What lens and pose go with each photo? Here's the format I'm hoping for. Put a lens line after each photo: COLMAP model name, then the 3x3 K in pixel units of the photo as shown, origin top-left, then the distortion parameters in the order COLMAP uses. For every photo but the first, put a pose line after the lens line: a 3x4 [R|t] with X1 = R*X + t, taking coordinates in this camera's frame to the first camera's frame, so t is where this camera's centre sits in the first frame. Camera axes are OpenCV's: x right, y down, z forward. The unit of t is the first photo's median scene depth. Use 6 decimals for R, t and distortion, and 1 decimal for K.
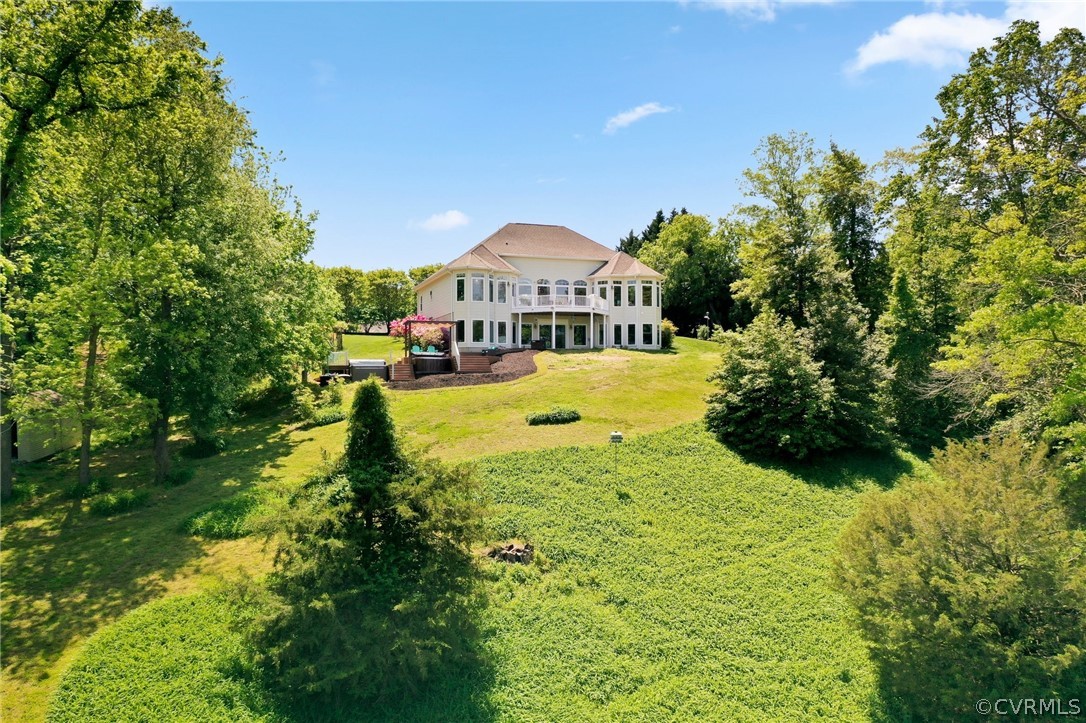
lens RADIAL K [[866.0, 0, 544.7], [0, 866.0, 385.9], [0, 0, 1]] dist [-0.000821, -0.001042]
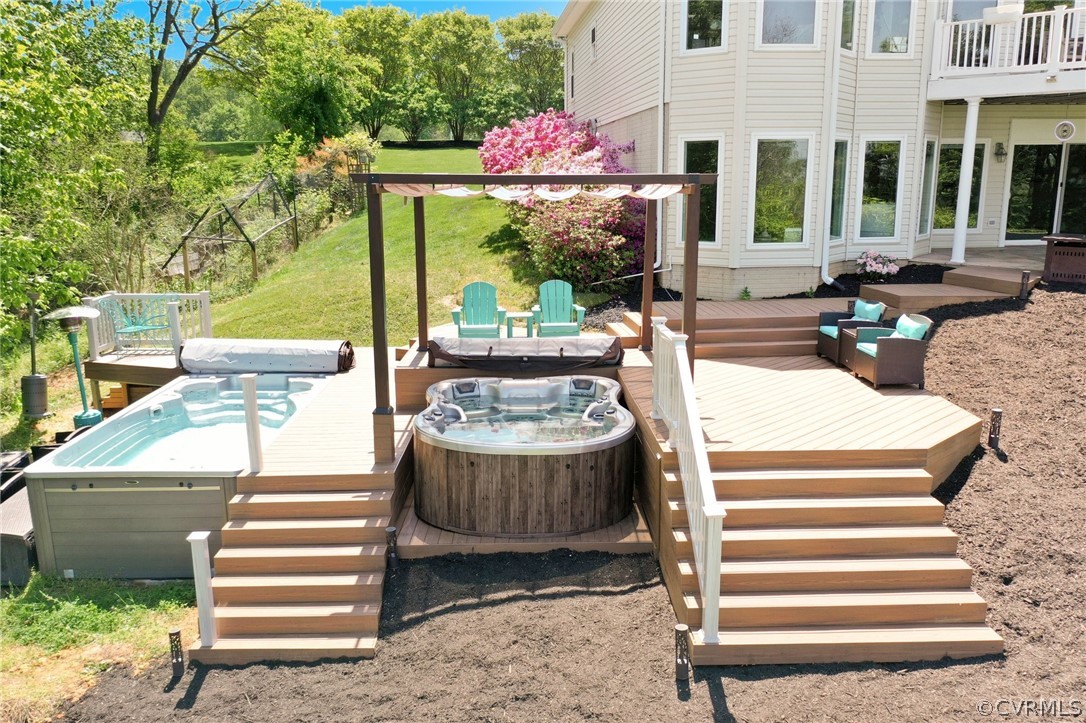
lens RADIAL K [[859.2, 0, 543.0], [0, 859.2, 361.5], [0, 0, 1]] dist [-0.005744, -0.005446]
pose [[0.971338, 0.045543, -0.233299, -0.076940], [0.005613, 0.976805, 0.214055, -0.063417], [0.237636, -0.209229, 0.948553, 0.720260]]
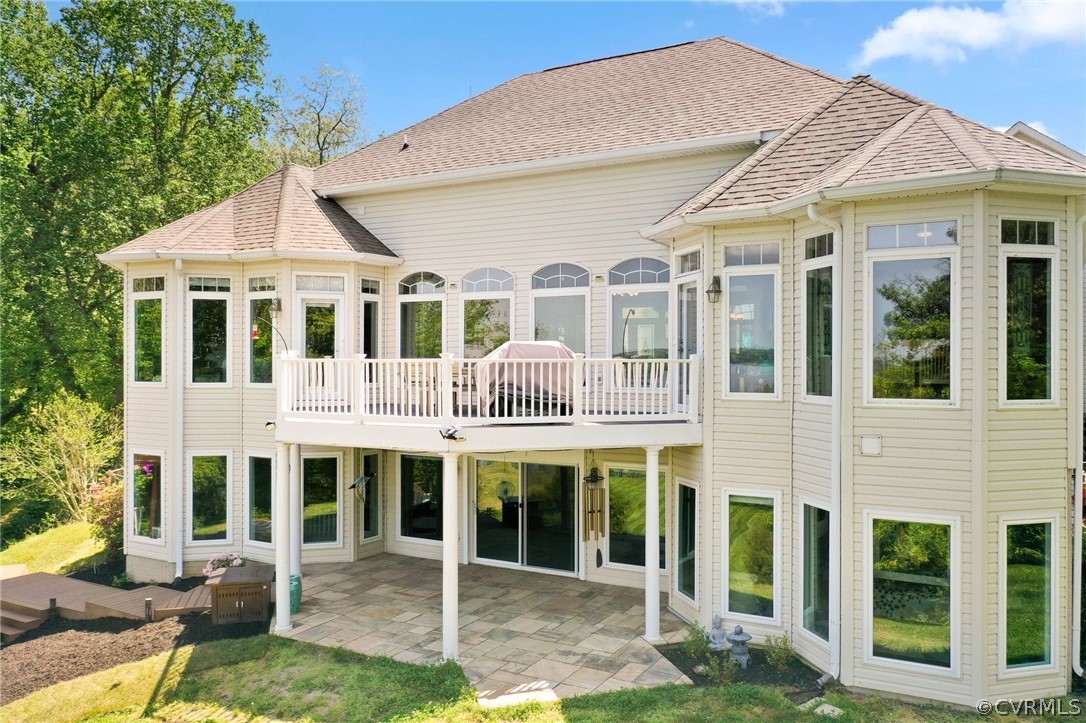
lens RADIAL K [[859.2, 0, 543.0], [0, 859.2, 361.5], [0, 0, 1]] dist [-0.005744, -0.005446]
pose [[0.652927, 0.005469, -0.757402, 0.186931], [-0.003891, 0.999985, 0.003866, -0.098762], [0.757411, 0.000423, 0.652938, 0.856994]]
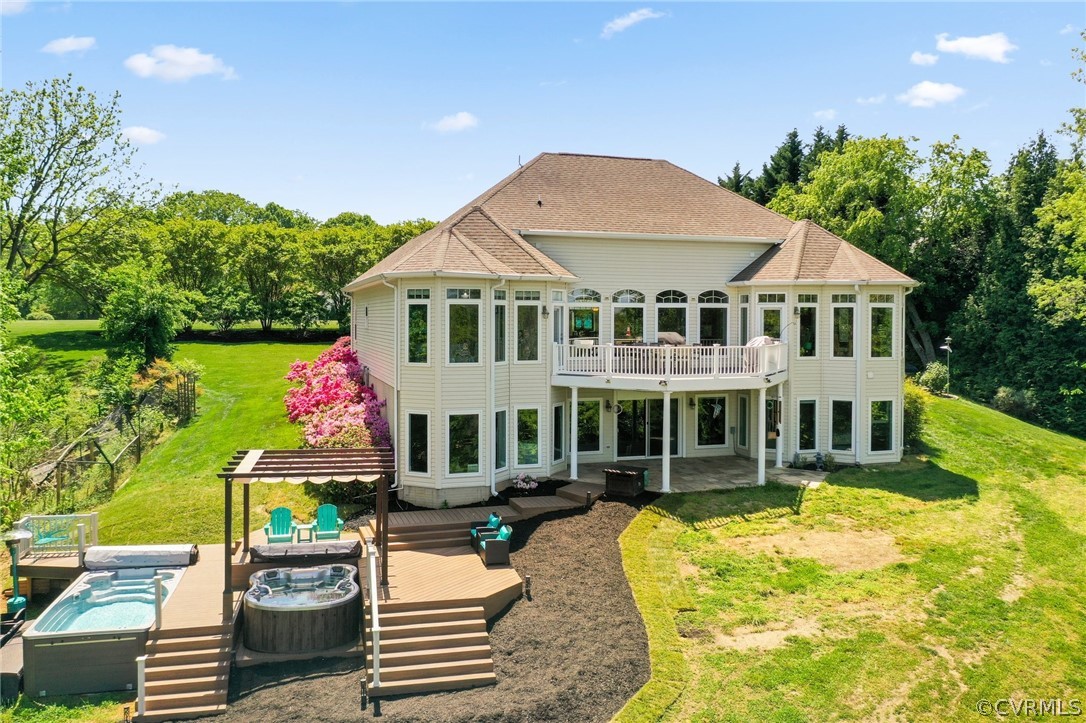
lens RADIAL K [[872.0, 0, 539.5], [0, 872.0, 333.0], [0, 0, 1]] dist [-0.002144, -0.003711]
pose [[0.999543, 0.005947, -0.029640, -0.031104], [-0.005397, 0.999813, 0.018590, -0.110206], [0.029745, -0.018422, 0.999388, 0.582678]]
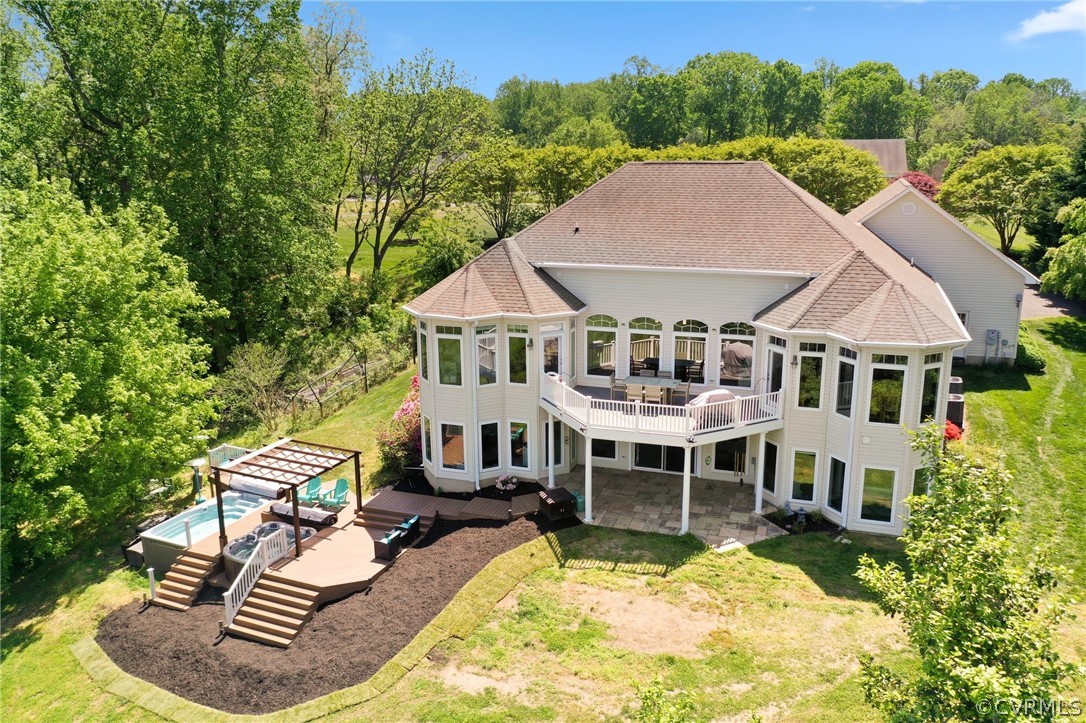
lens RADIAL K [[859.2, 0, 543.0], [0, 859.2, 361.5], [0, 0, 1]] dist [-0.005744, -0.005446]
pose [[0.778712, 0.146514, -0.610034, 0.222915], [0.008416, 0.969822, 0.243669, -0.206541], [0.627326, -0.194882, 0.753978, 0.640472]]
